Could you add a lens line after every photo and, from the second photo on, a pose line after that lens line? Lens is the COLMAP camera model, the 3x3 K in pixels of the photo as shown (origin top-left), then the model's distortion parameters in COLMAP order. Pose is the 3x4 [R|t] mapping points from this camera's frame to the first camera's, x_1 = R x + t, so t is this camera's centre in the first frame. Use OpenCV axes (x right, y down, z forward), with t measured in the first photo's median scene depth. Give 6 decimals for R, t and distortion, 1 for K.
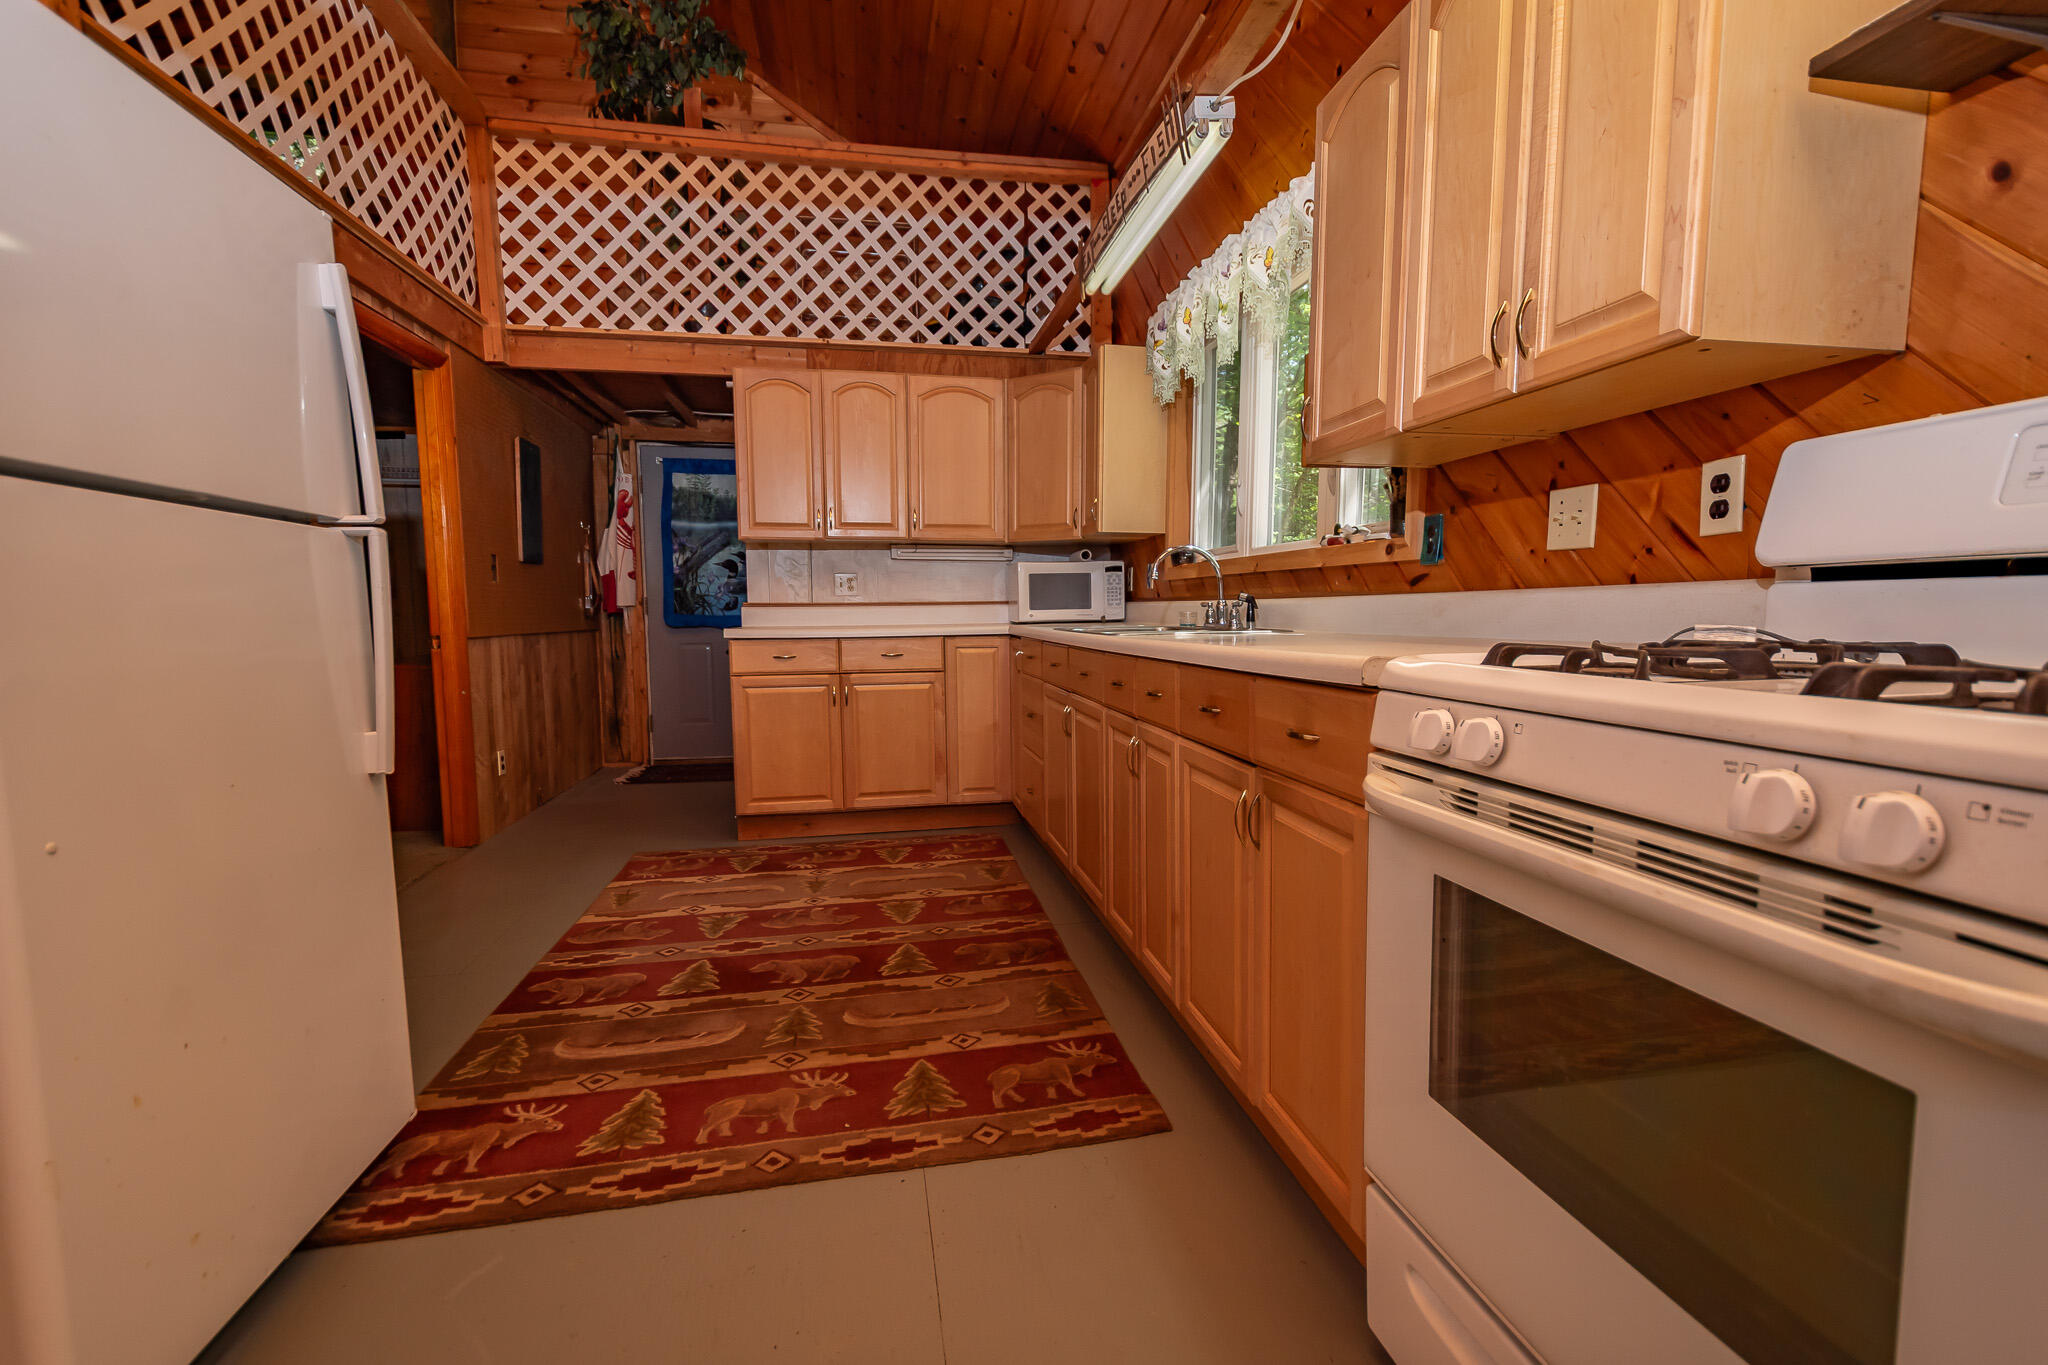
lens RADIAL K [[888.2, 0, 1064.1], [0, 888.2, 685.5], [0, 0, 1]] dist [0.012989, -0.006744]
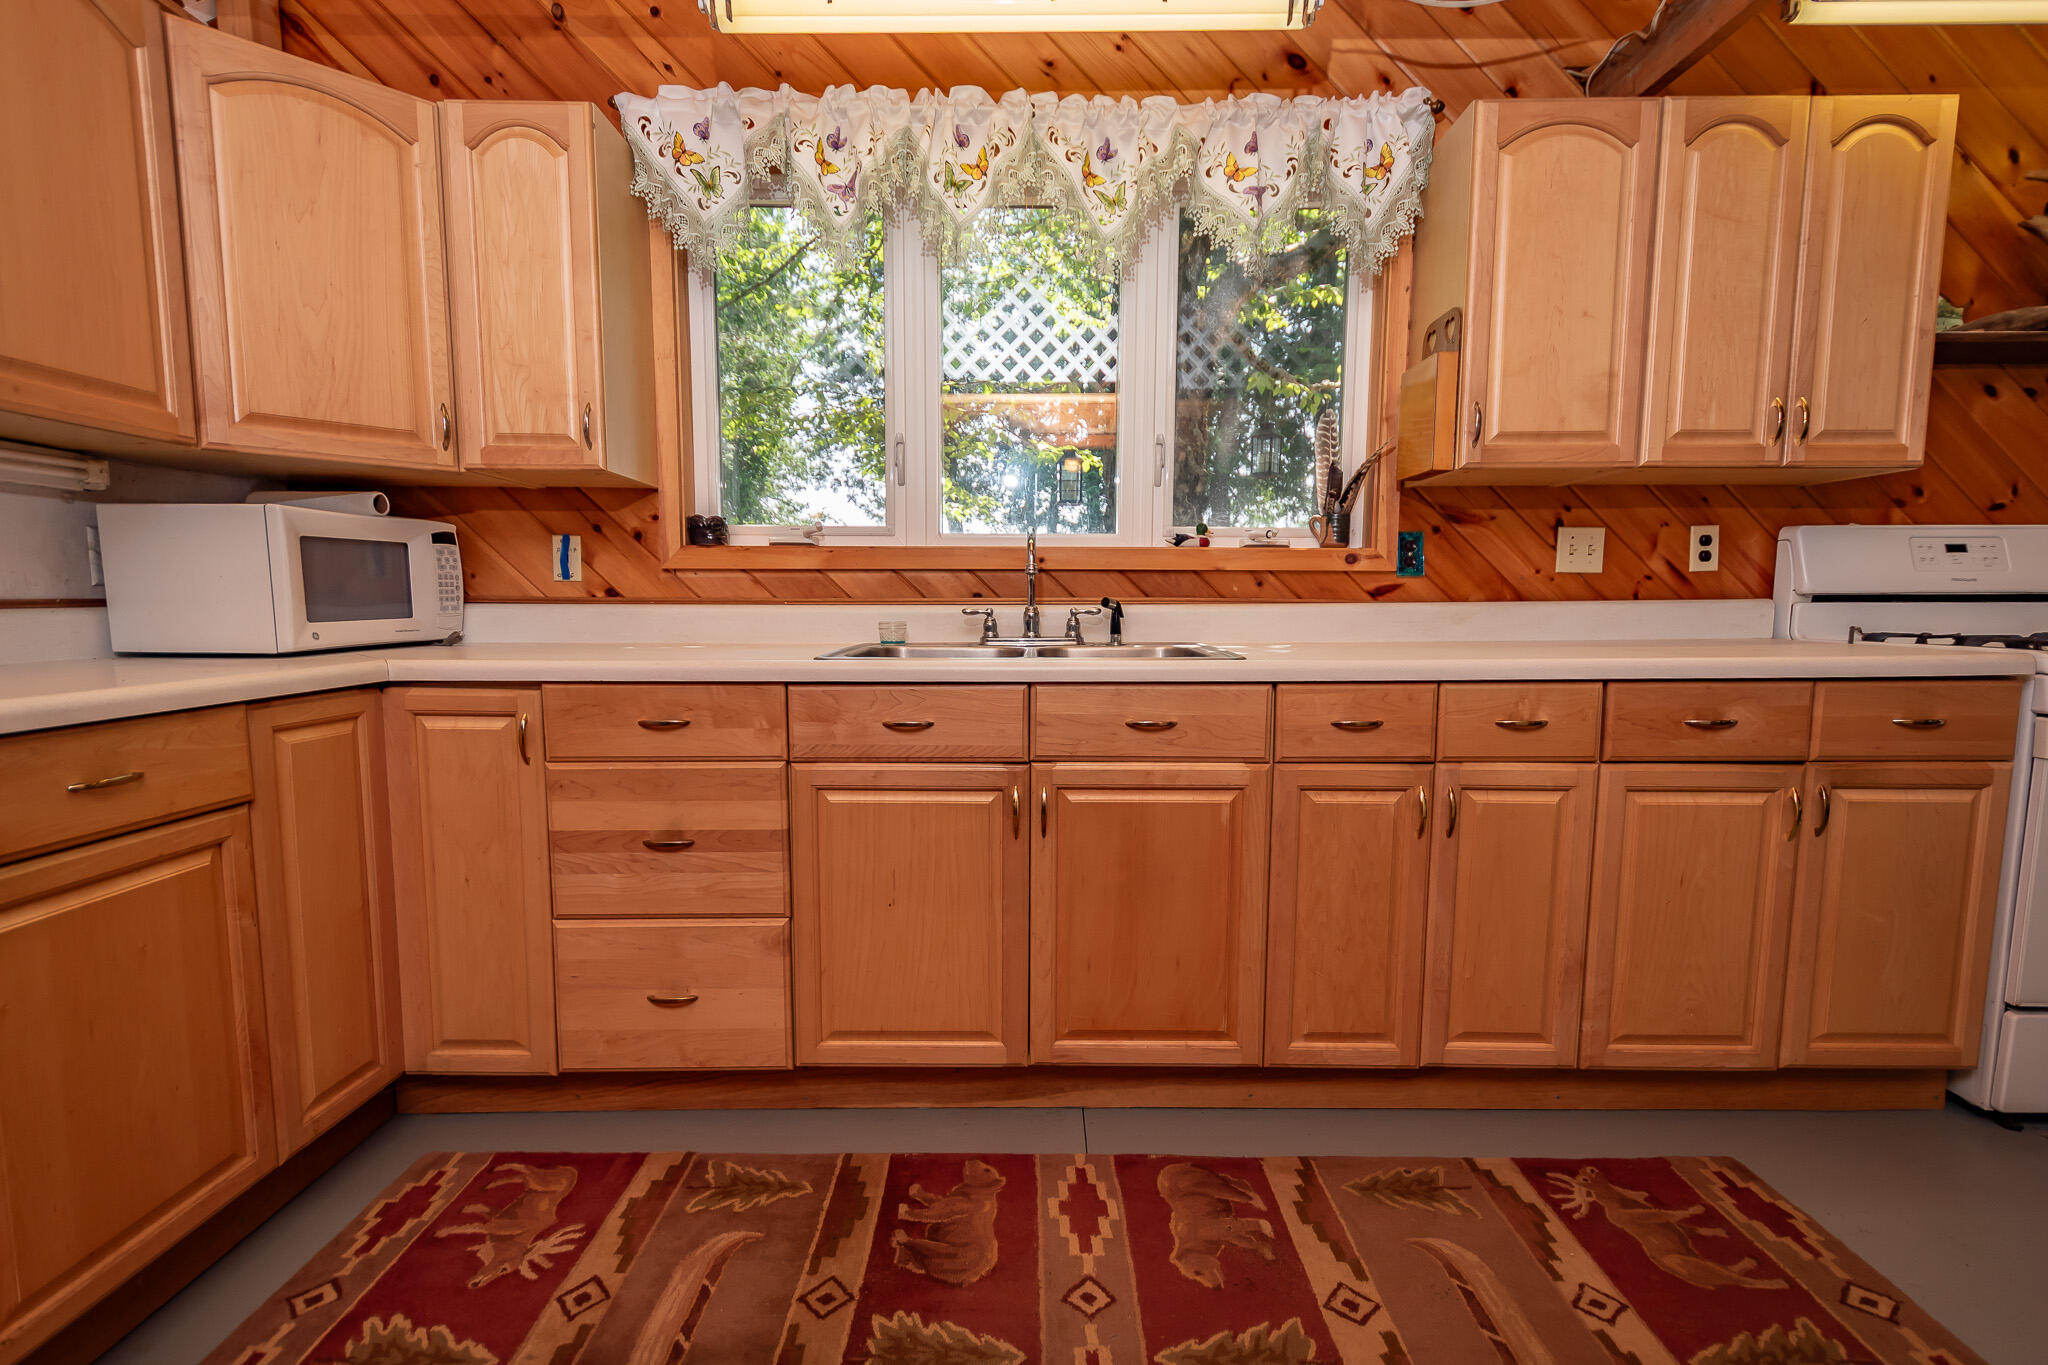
lens RADIAL K [[888.2, 0, 1018.2], [0, 888.2, 690.8], [0, 0, 1]] dist [0.012989, -0.006744]
pose [[0.238249, -0.092194, 0.966818, -0.574661], [0.084196, 0.993697, 0.074009, -0.086446], [-0.967547, 0.063770, 0.244510, 0.889216]]
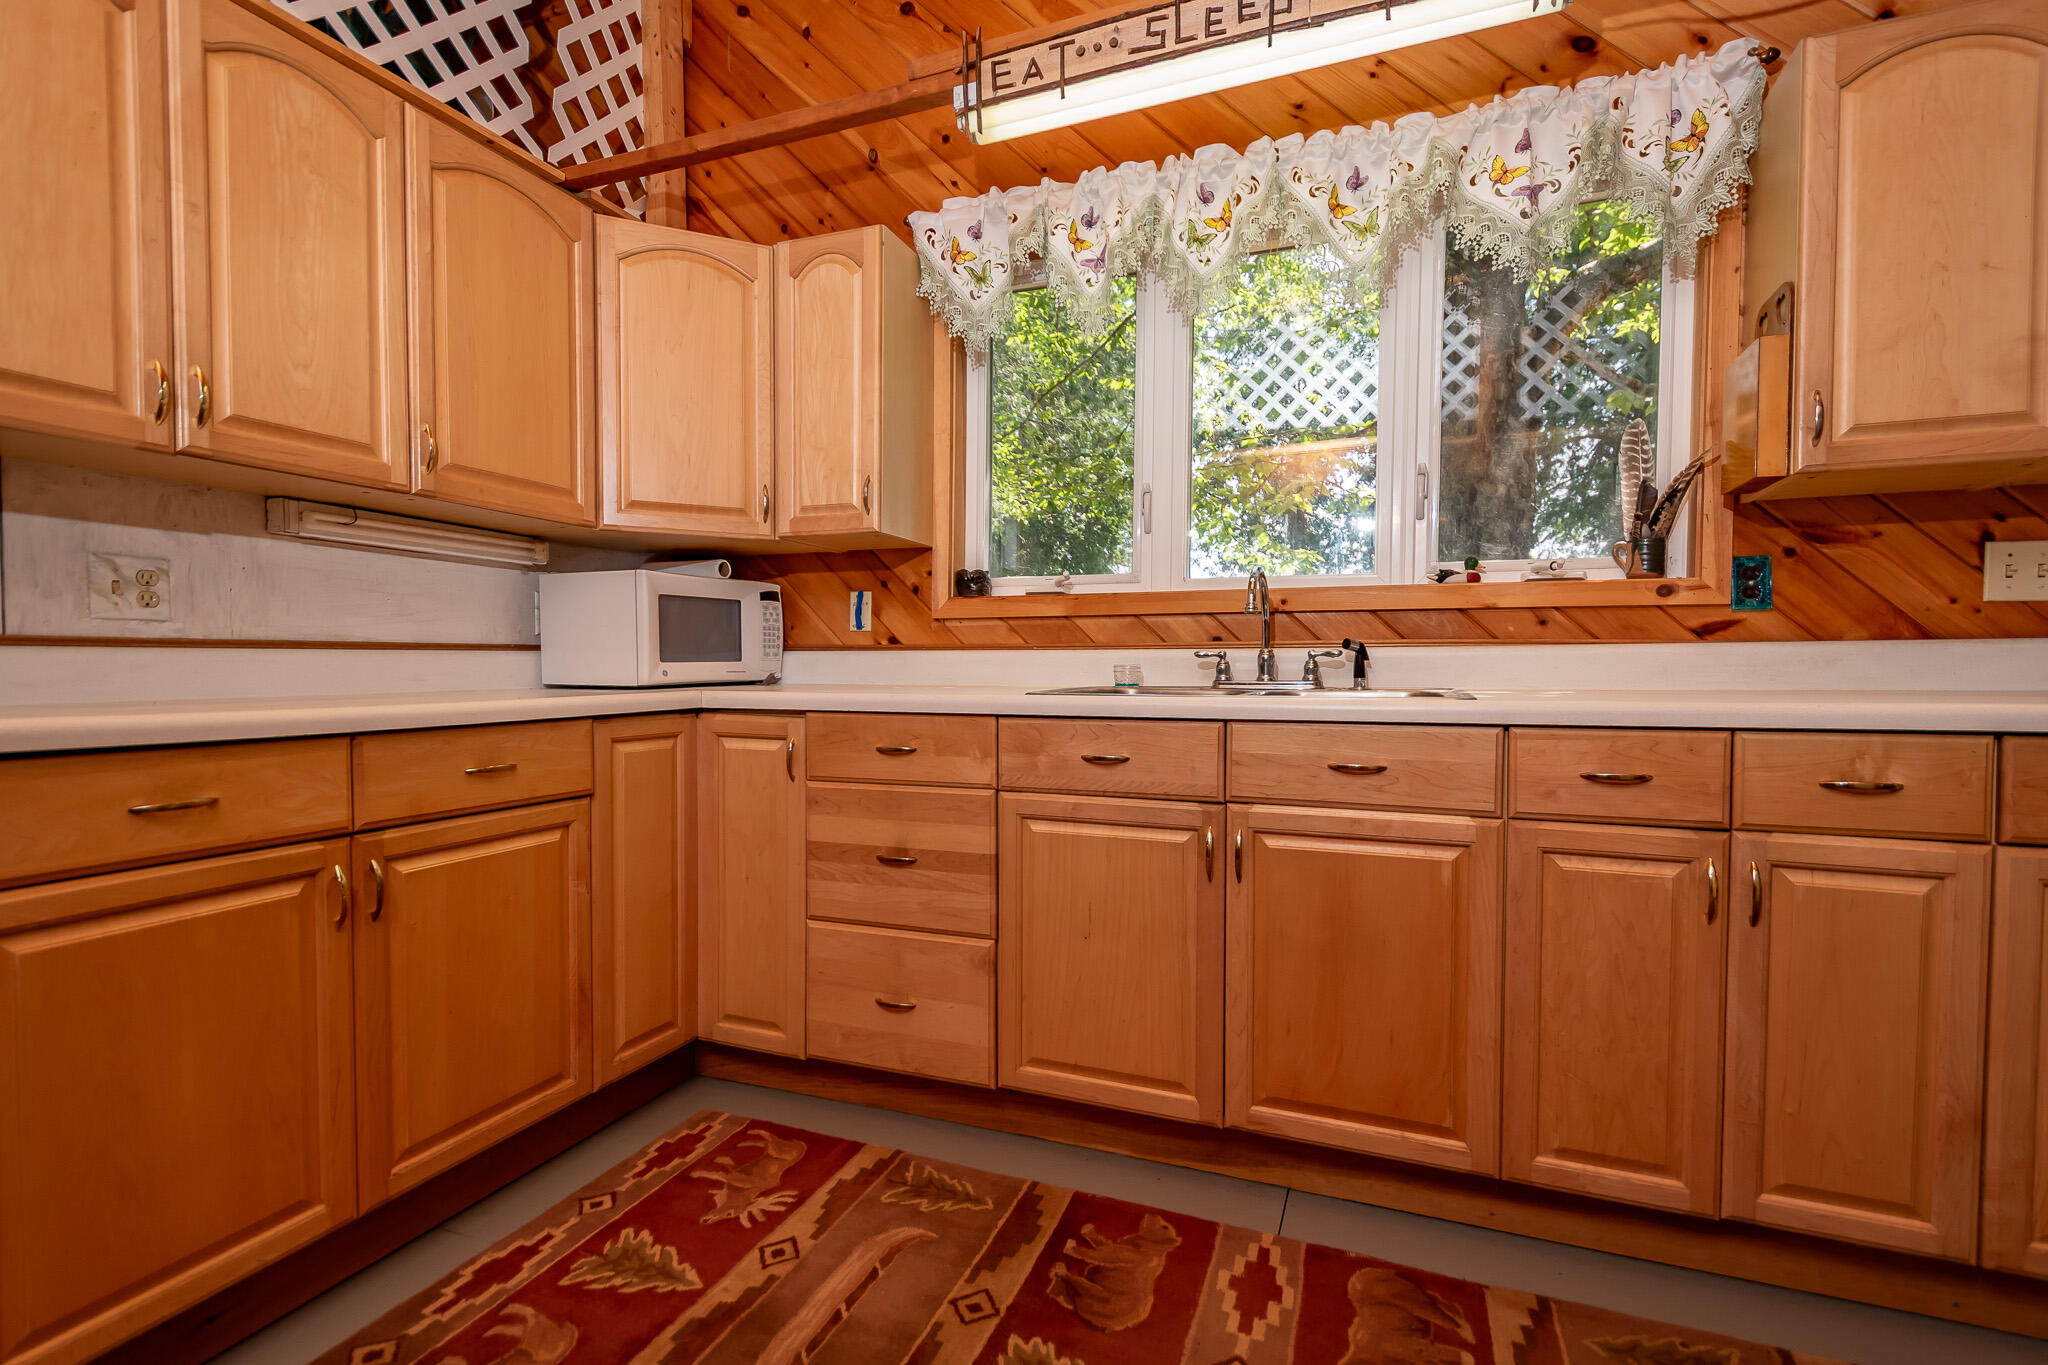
lens RADIAL K [[906.5, 0, 1037.5], [0, 906.5, 691.7], [0, 0, 1]] dist [0.011615, -0.005396]
pose [[0.568782, -0.018372, 0.822283, -0.552841], [0.069046, 0.997288, -0.025478, -0.059056], [-0.819585, 0.071267, 0.568508, 0.789564]]
